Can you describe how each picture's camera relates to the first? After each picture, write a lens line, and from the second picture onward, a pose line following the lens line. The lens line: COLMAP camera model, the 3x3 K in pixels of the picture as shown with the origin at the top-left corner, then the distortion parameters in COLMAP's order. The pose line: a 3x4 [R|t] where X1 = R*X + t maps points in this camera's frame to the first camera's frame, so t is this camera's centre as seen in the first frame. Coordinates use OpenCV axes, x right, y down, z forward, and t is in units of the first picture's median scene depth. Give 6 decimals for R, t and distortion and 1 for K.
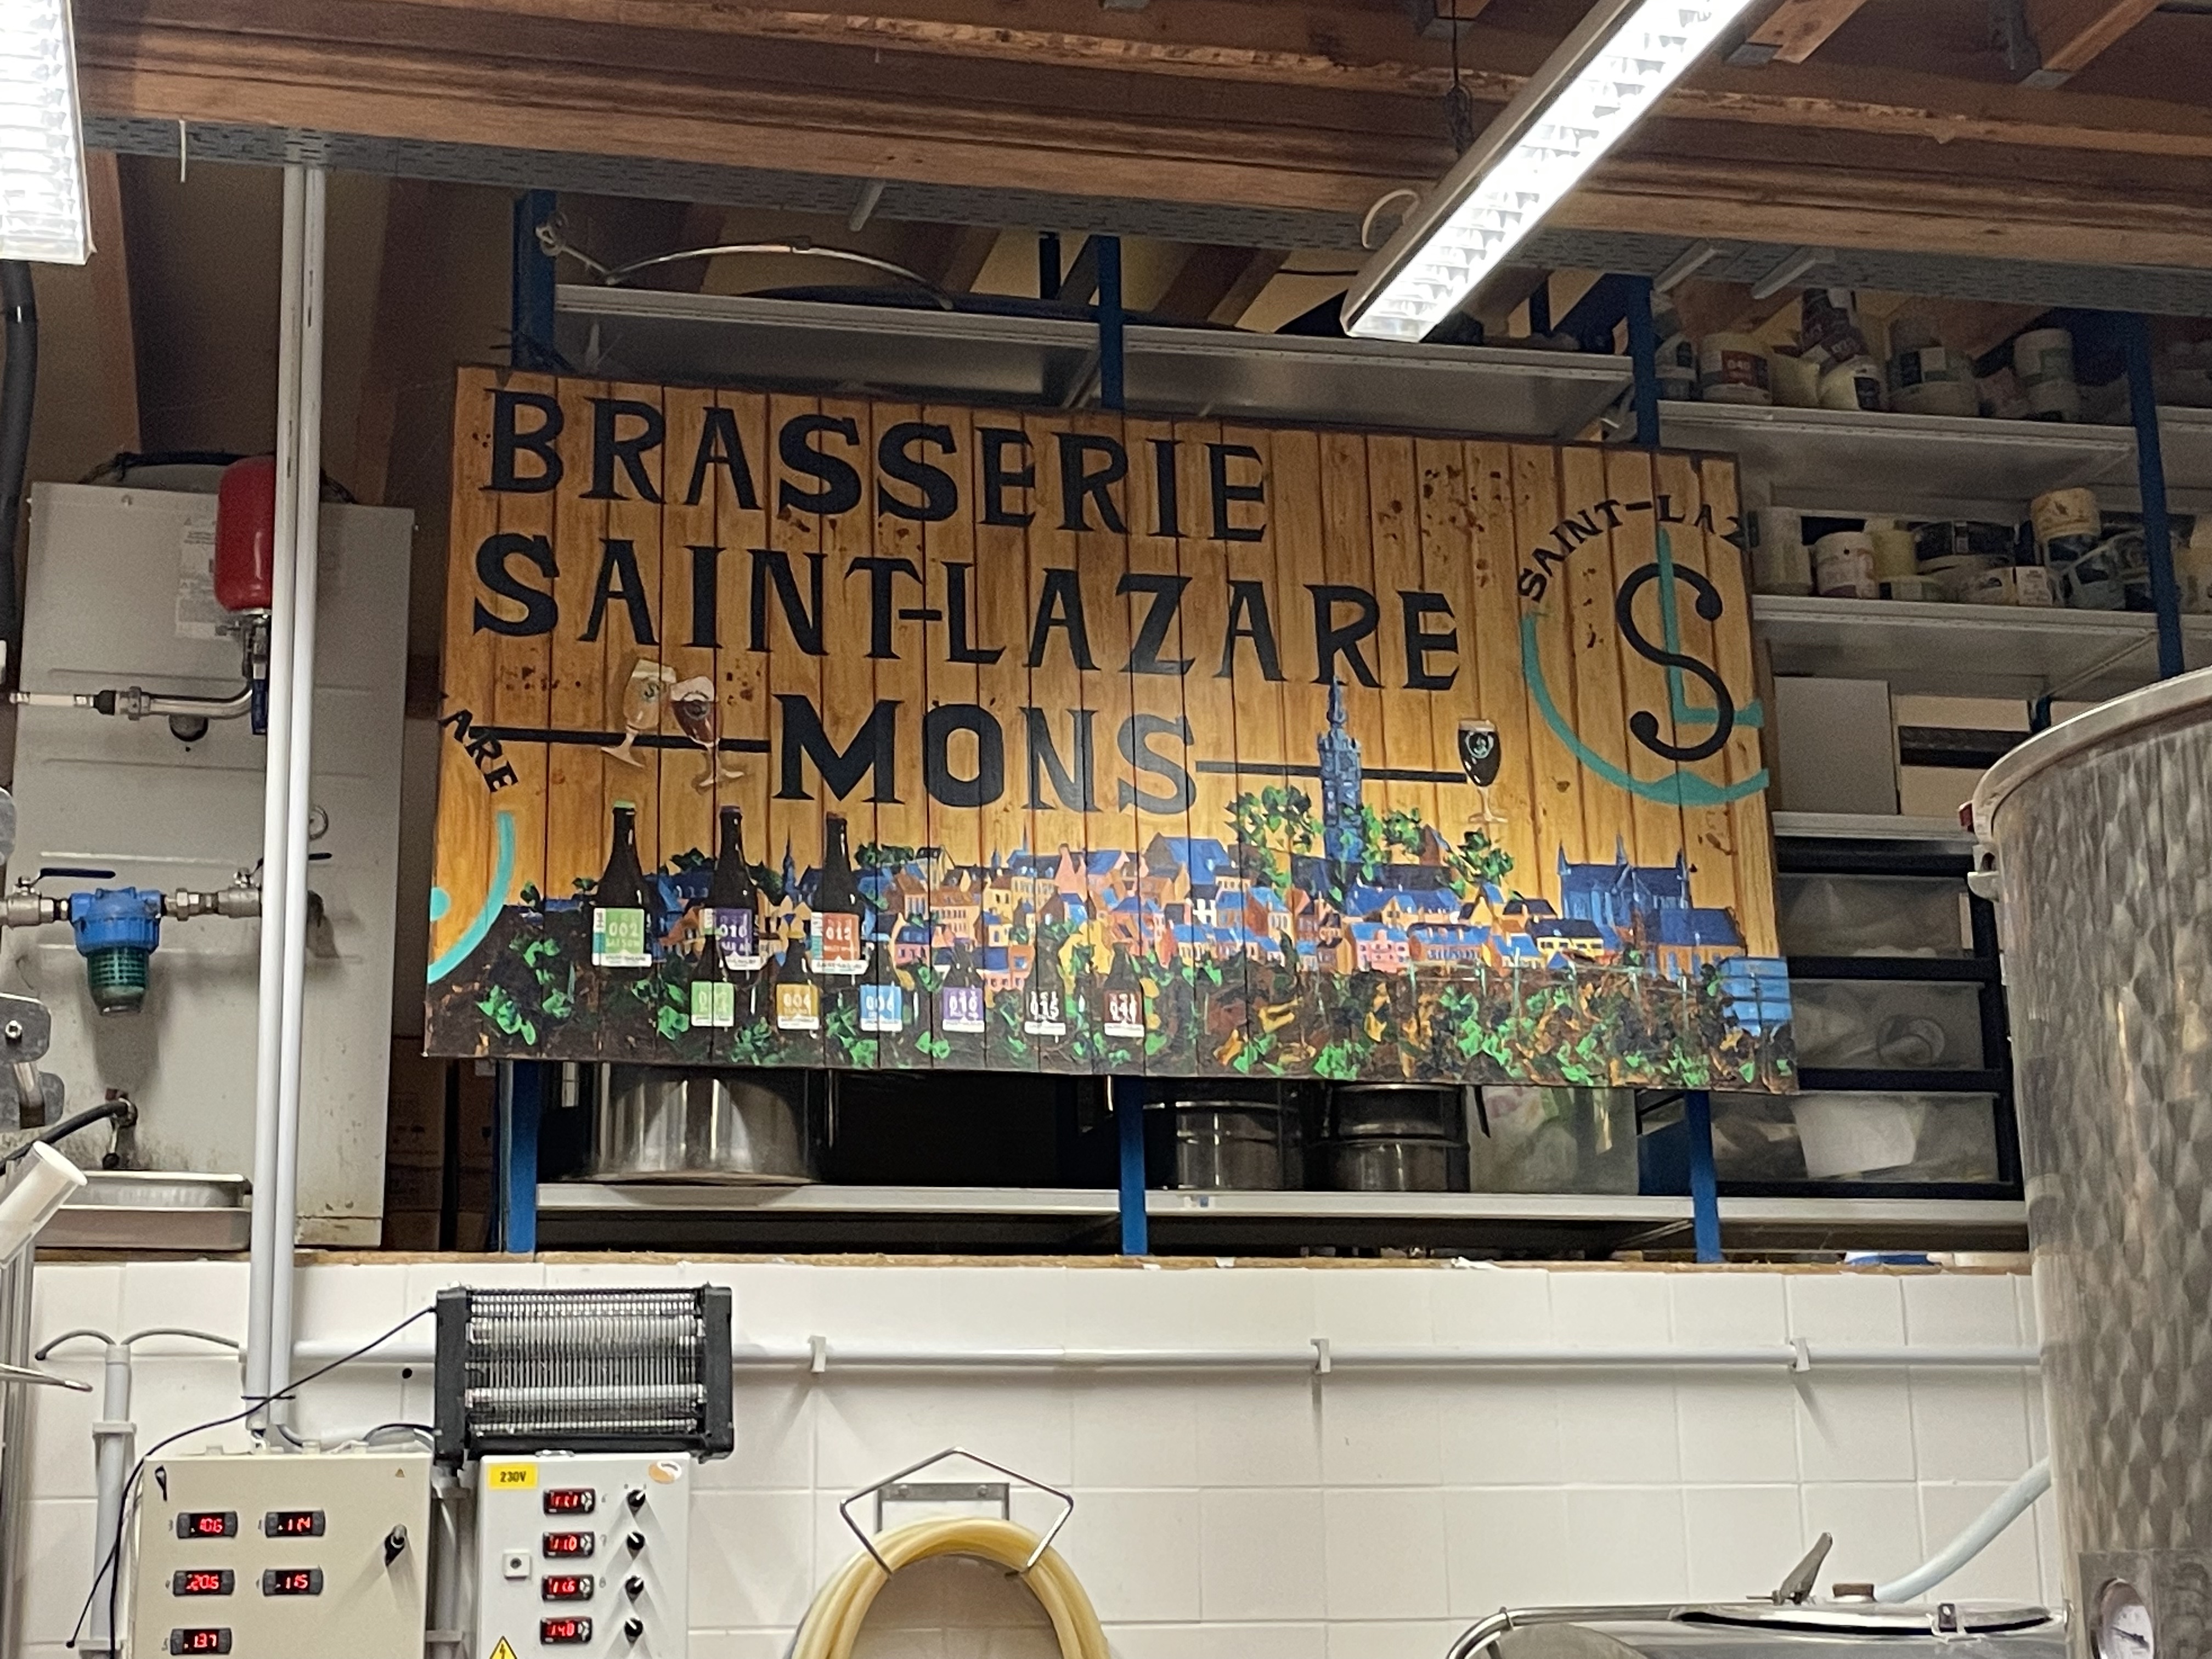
lens RADIAL K [[3395.3, 0, 1097.7], [0, 3395.3, 783.4], [0, 0, 1]] dist [0.155220, -0.531765]
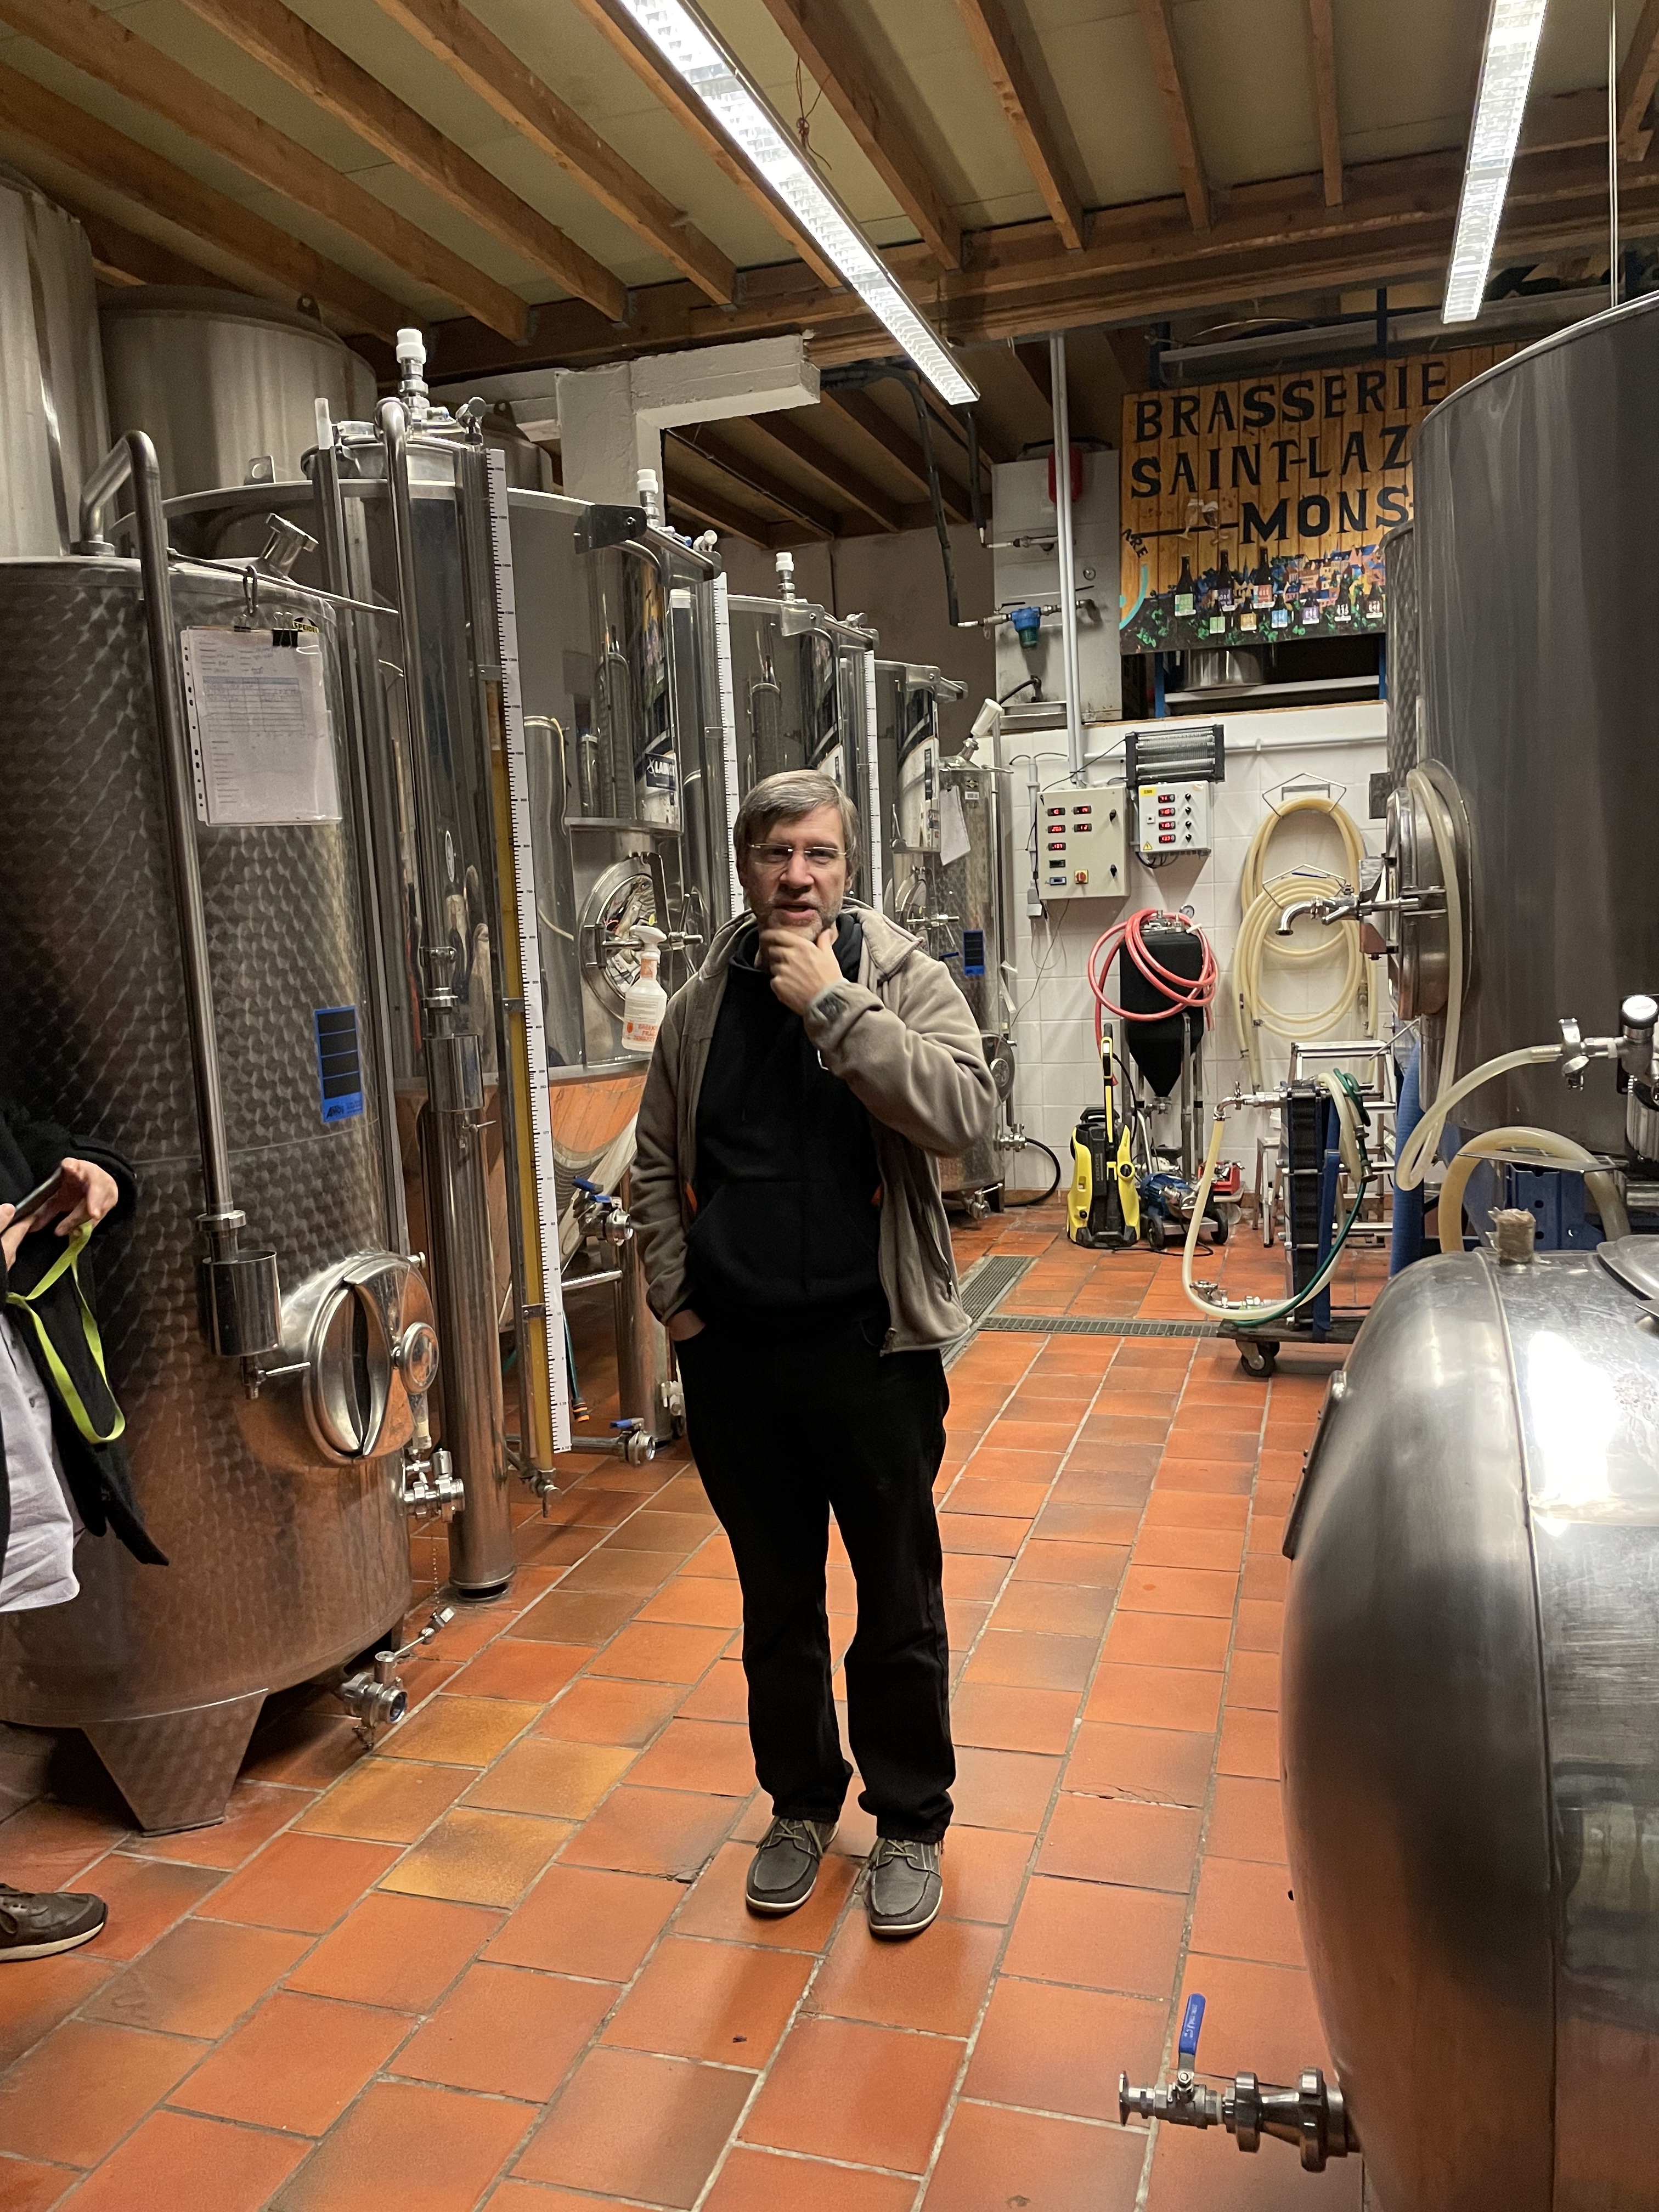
lens RADIAL K [[1604.1, 0, 824.2], [0, 1604.1, 1095.8], [0, 0, 1]] dist [0.077605, -0.095398]
pose [[0.857809, 0.036066, -0.512702, 0.307799], [0.150297, 0.936329, 0.317330, -0.045150], [0.491502, -0.349266, 0.797771, -0.380066]]
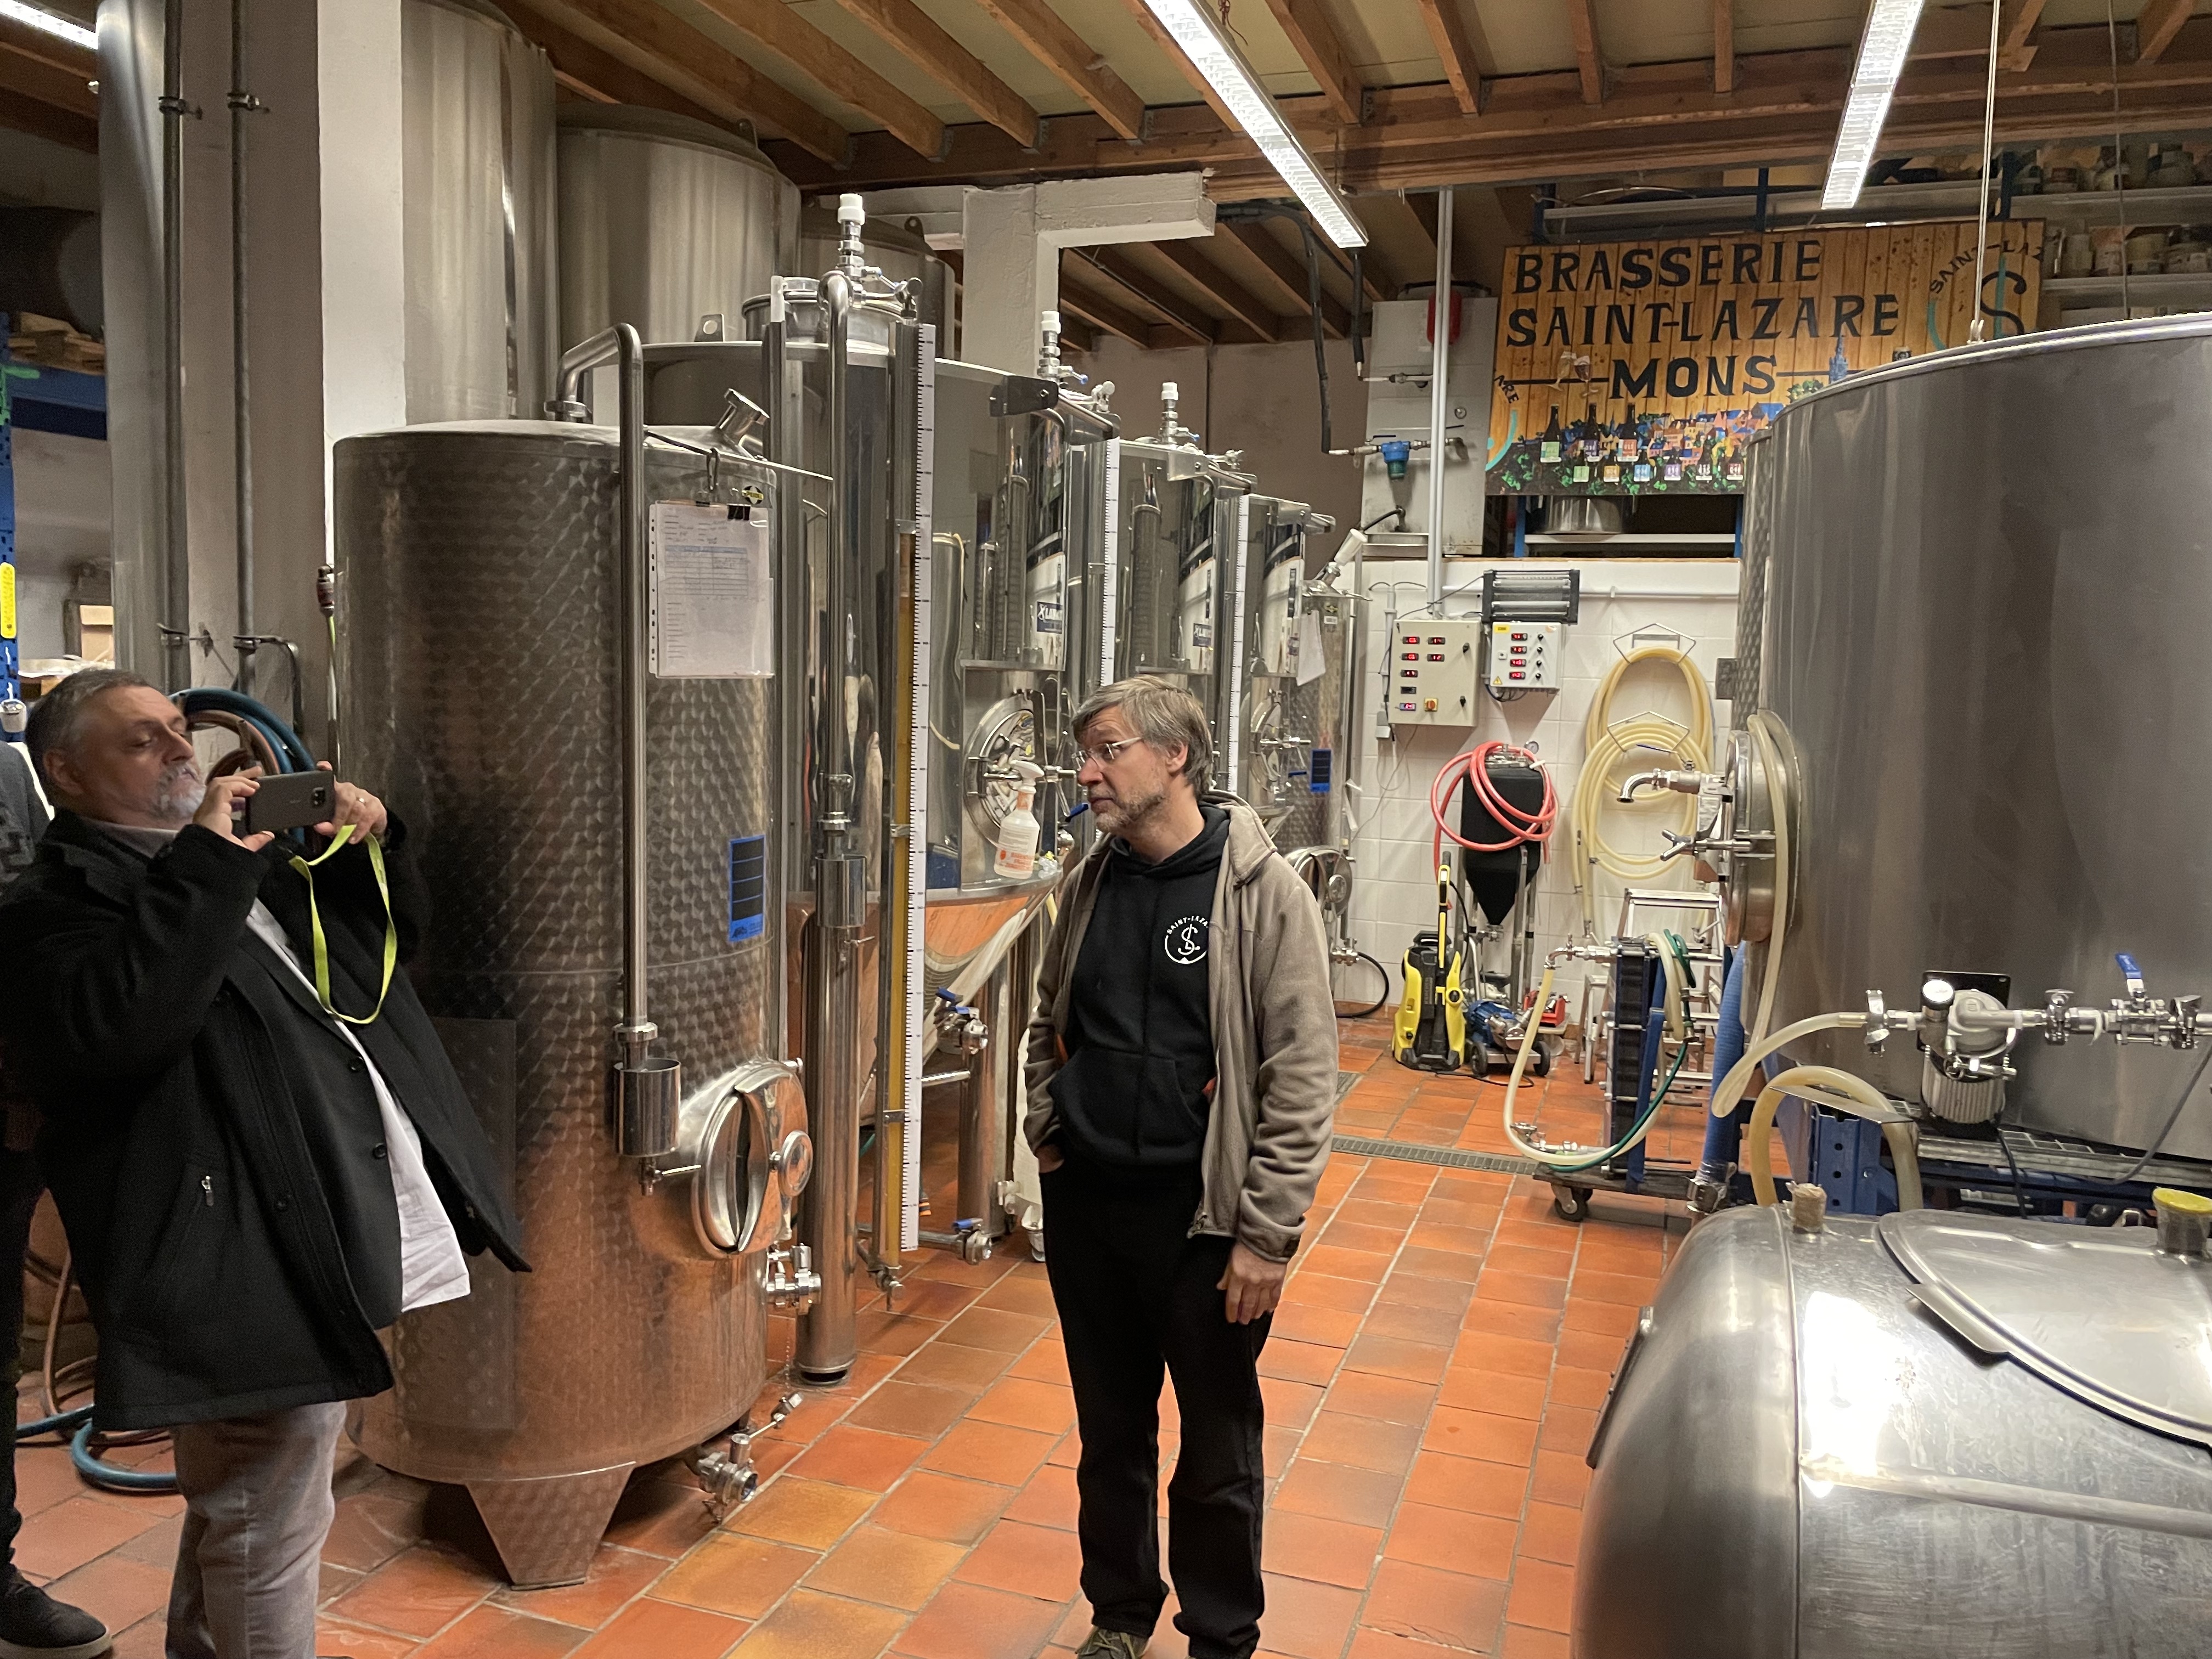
lens RADIAL K [[1604.1, 0, 1114.4], [0, 1604.1, 818.8], [0, 0, 1]] dist [0.077605, -0.095398]
pose [[0.840391, 0.090190, -0.534423, 0.316463], [0.083218, 0.952891, 0.291673, -0.091230], [0.535553, -0.289593, 0.793296, -0.411831]]
